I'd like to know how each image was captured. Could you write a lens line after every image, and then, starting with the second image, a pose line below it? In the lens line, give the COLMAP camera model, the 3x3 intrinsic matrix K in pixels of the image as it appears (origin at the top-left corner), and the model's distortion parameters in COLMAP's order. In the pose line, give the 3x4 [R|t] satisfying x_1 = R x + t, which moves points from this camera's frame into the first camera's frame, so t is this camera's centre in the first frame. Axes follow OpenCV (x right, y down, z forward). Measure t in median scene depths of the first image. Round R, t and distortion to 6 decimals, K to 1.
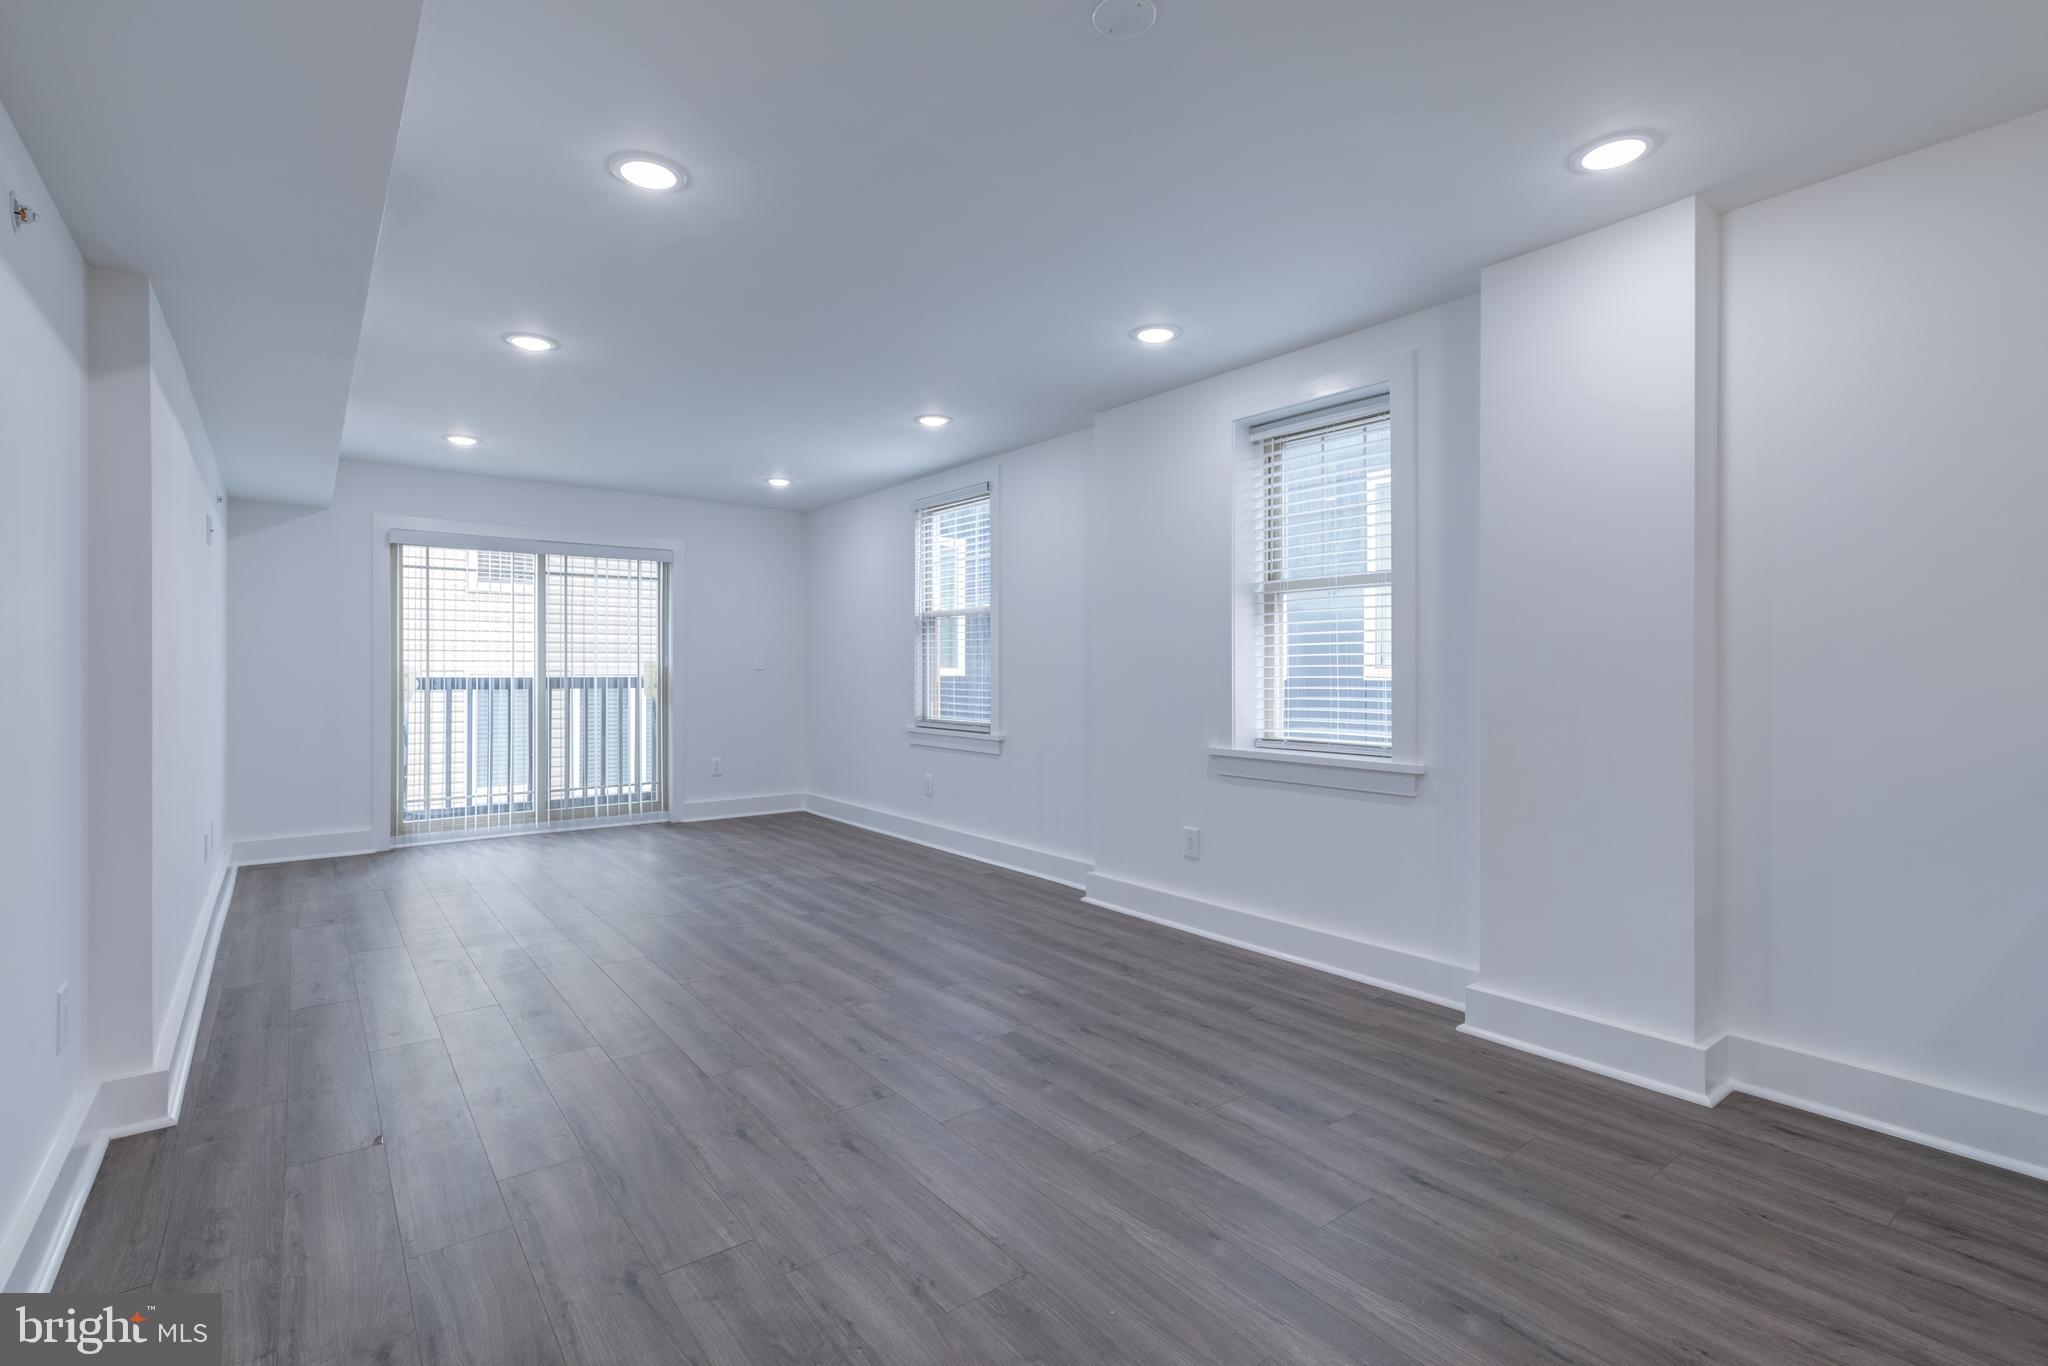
lens RADIAL K [[949.2, 0, 1027.2], [0, 949.2, 669.4], [0, 0, 1]] dist [0.003235, 0.001385]
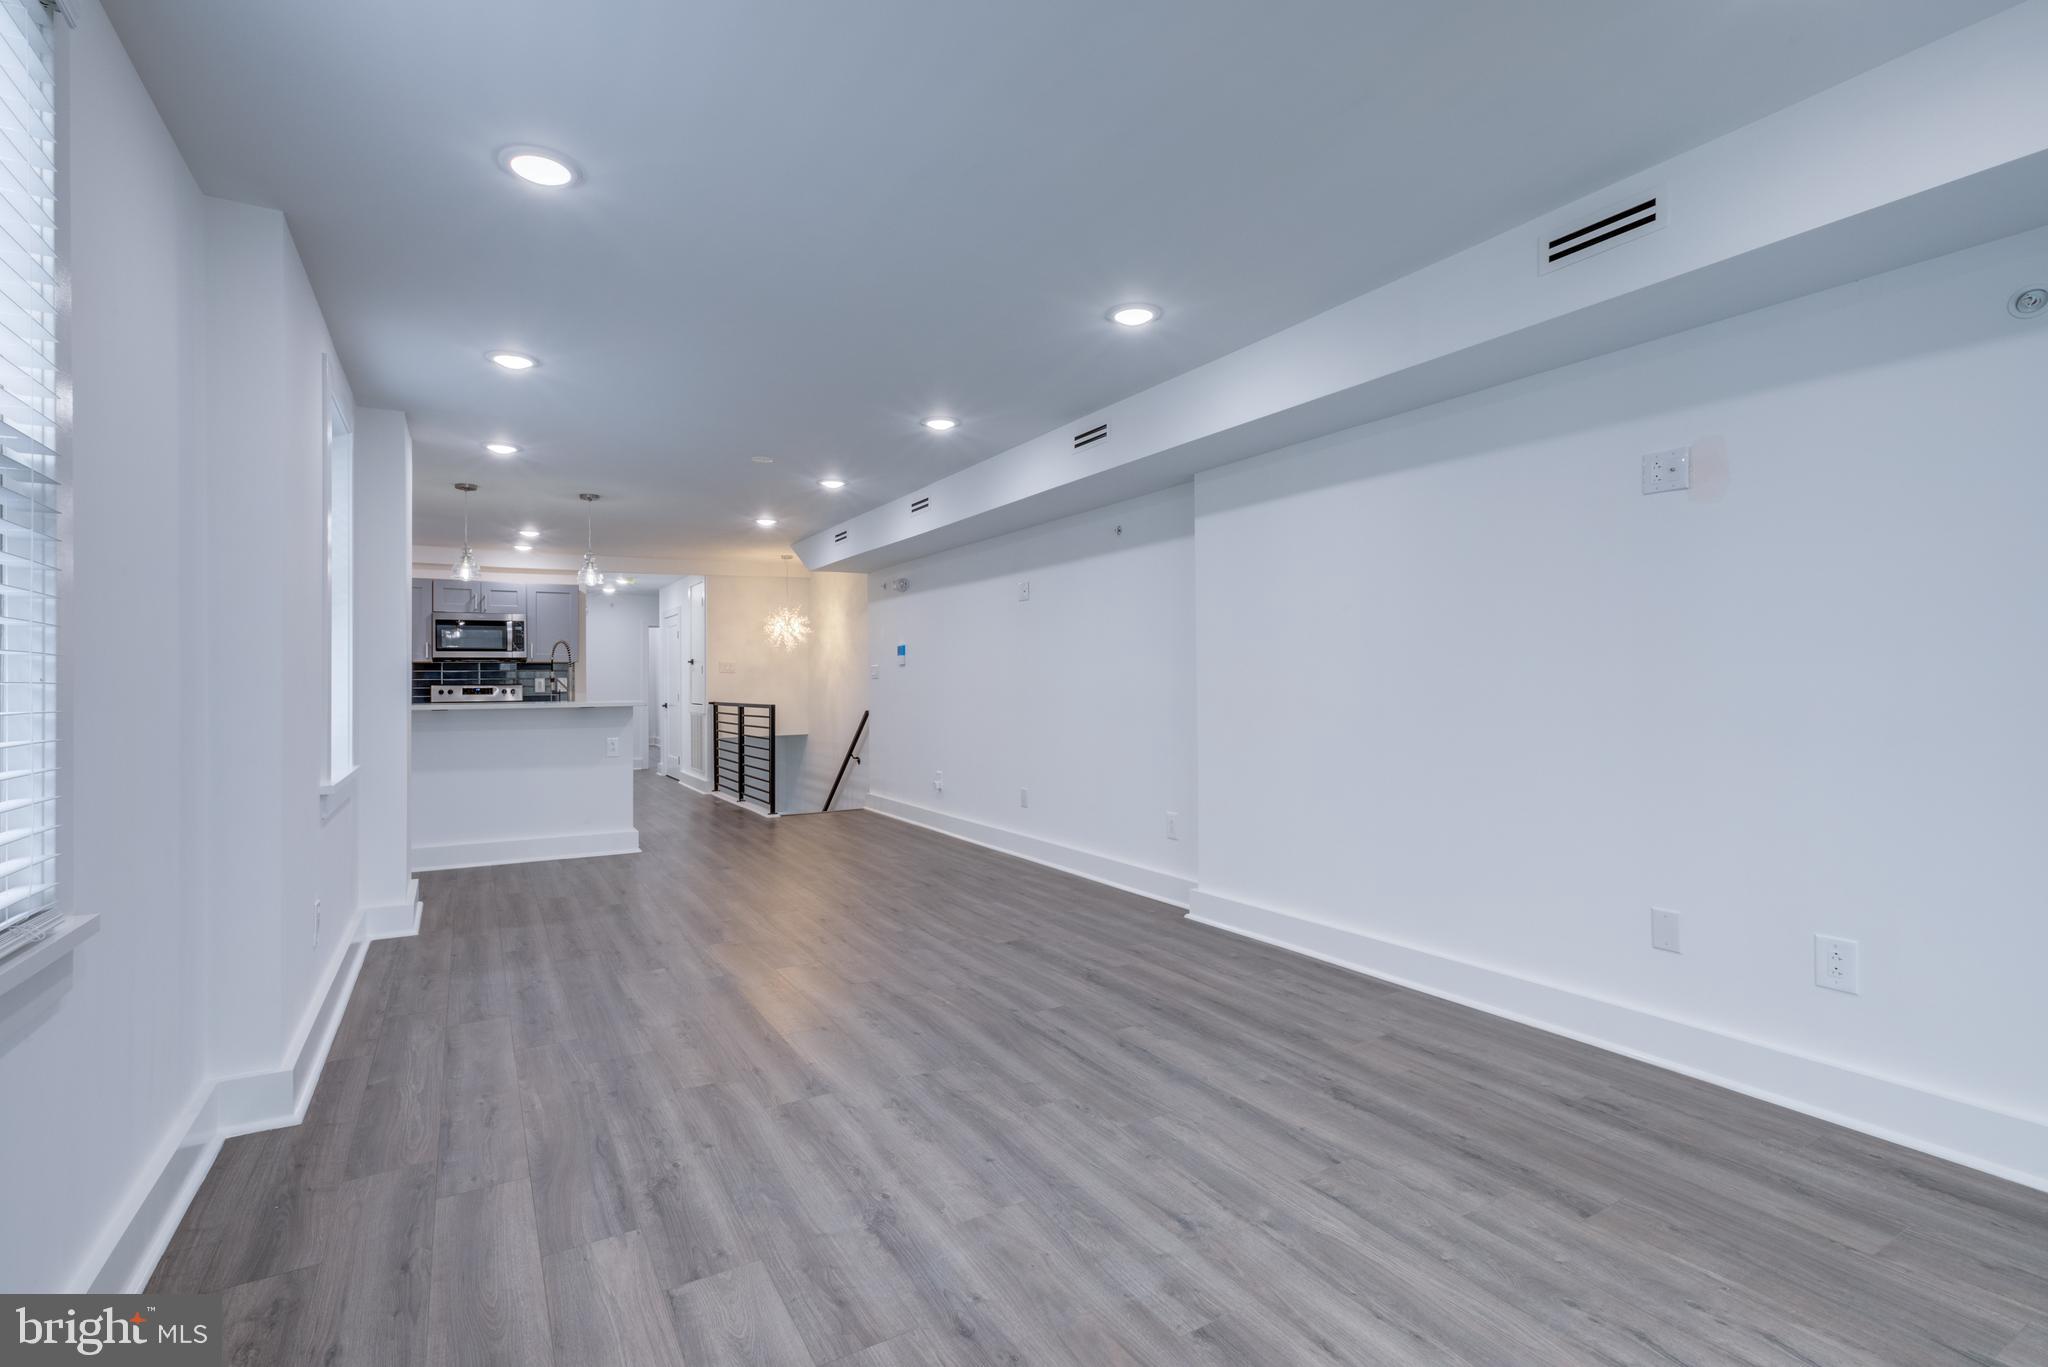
lens RADIAL K [[939.2, 0, 1018.6], [0, 939.2, 669.2], [0, 0, 1]] dist [0.000617, 0.000979]
pose [[-0.992237, 0.010748, 0.123892, -0.352932], [0.009228, 0.999875, -0.012835, 0.001413], [-0.124014, -0.011592, -0.992213, 1.280559]]
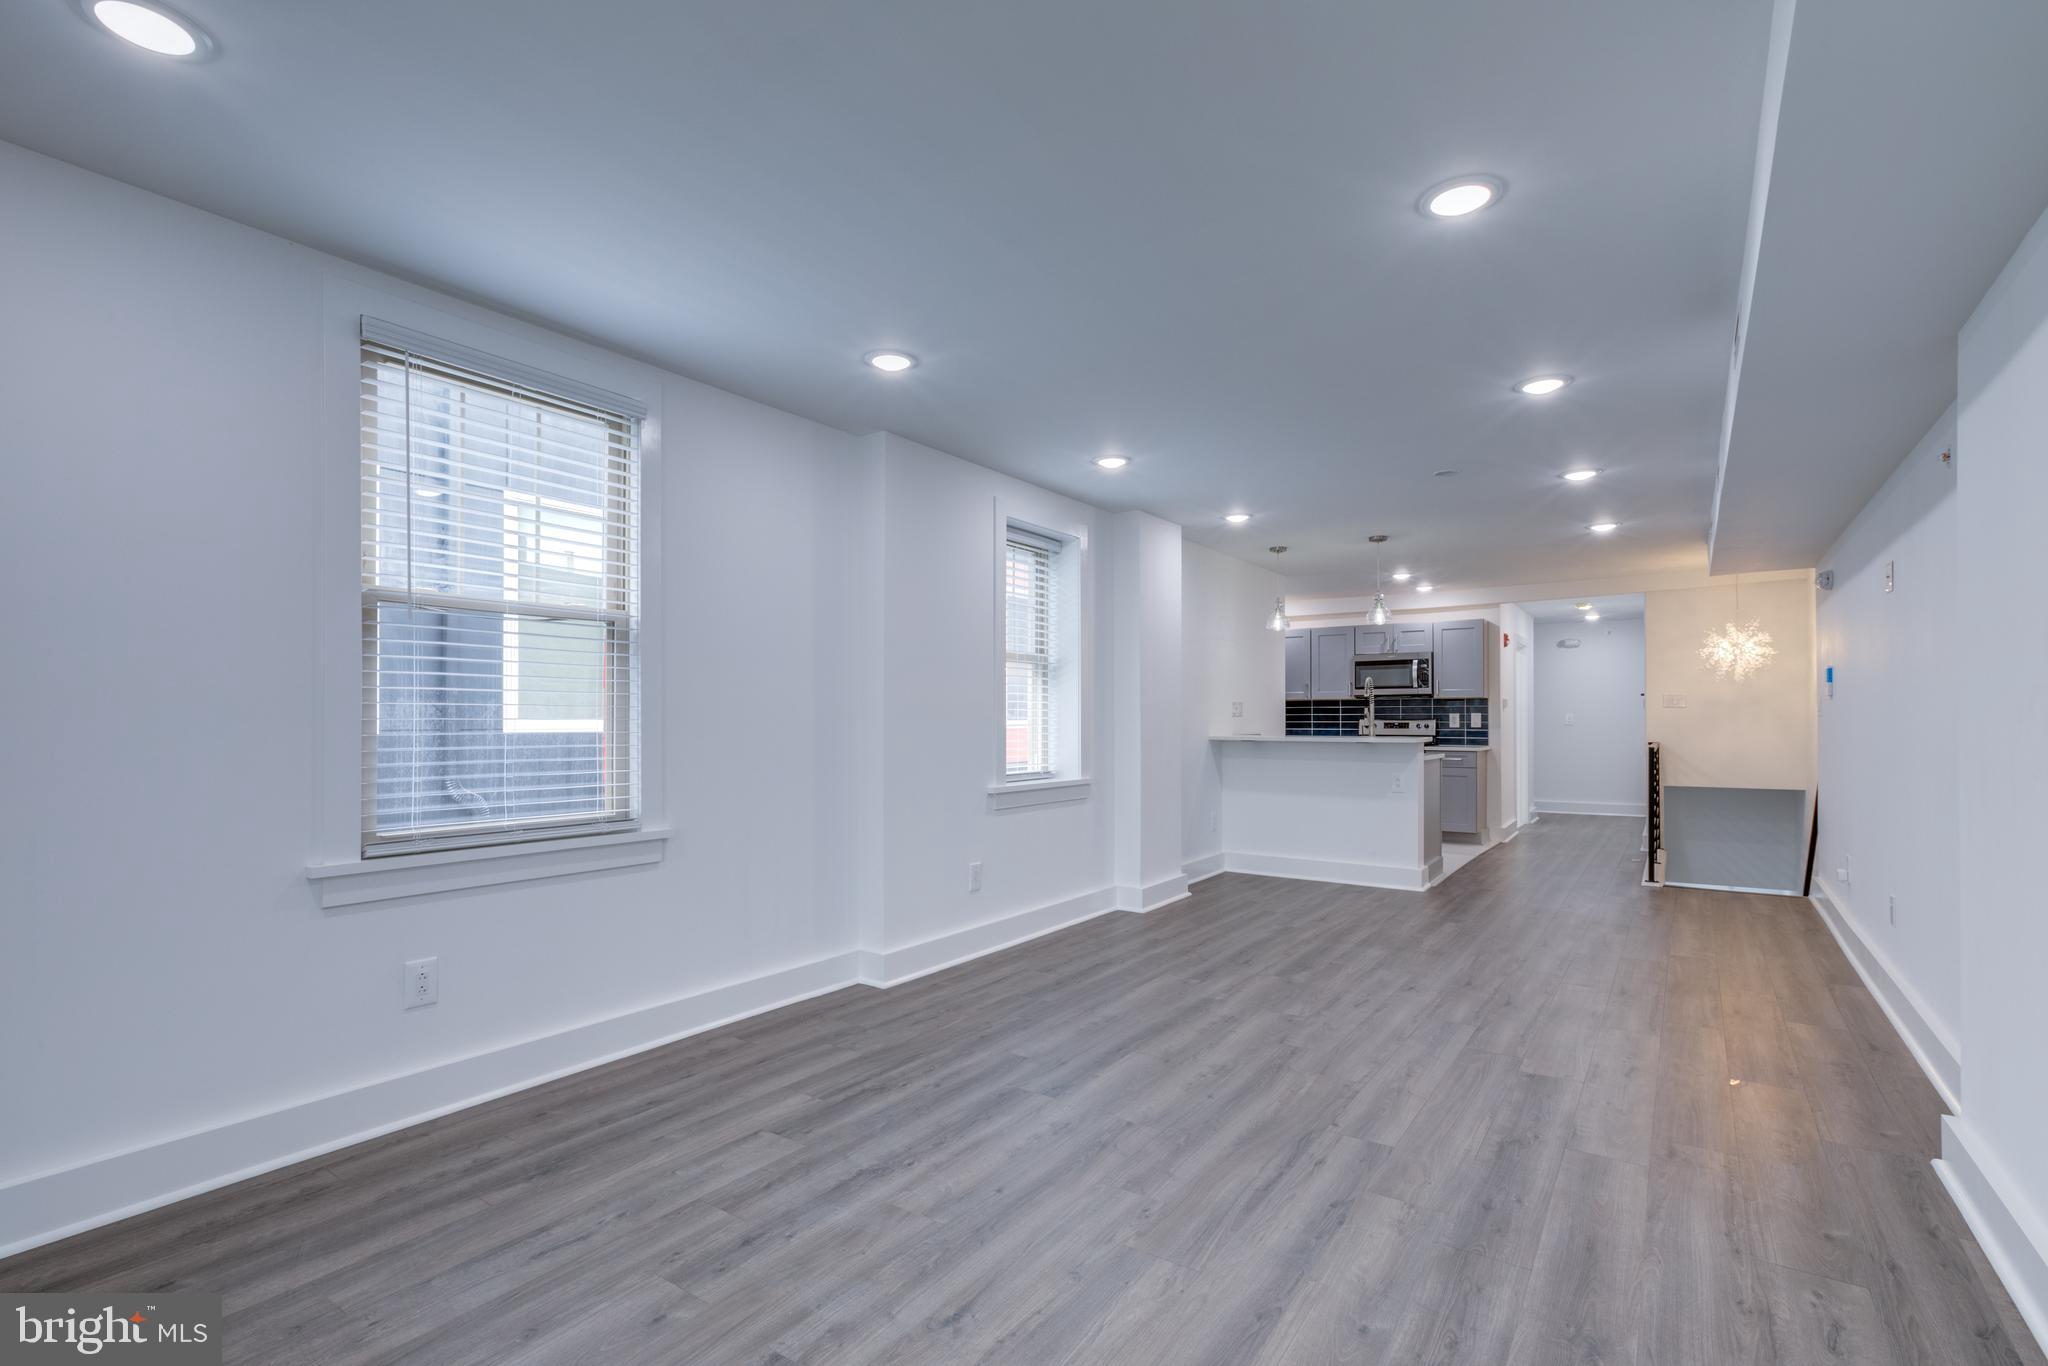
lens RADIAL K [[943.9, 0, 1026.0], [0, 943.9, 722.0], [0, 0, 1]] dist [0.004635, 0.001210]
pose [[-0.301568, -0.002283, 0.953442, -0.694340], [0.000222, 0.999997, 0.002464, -0.000728], [-0.953445, 0.000955, -0.301567, 0.988199]]
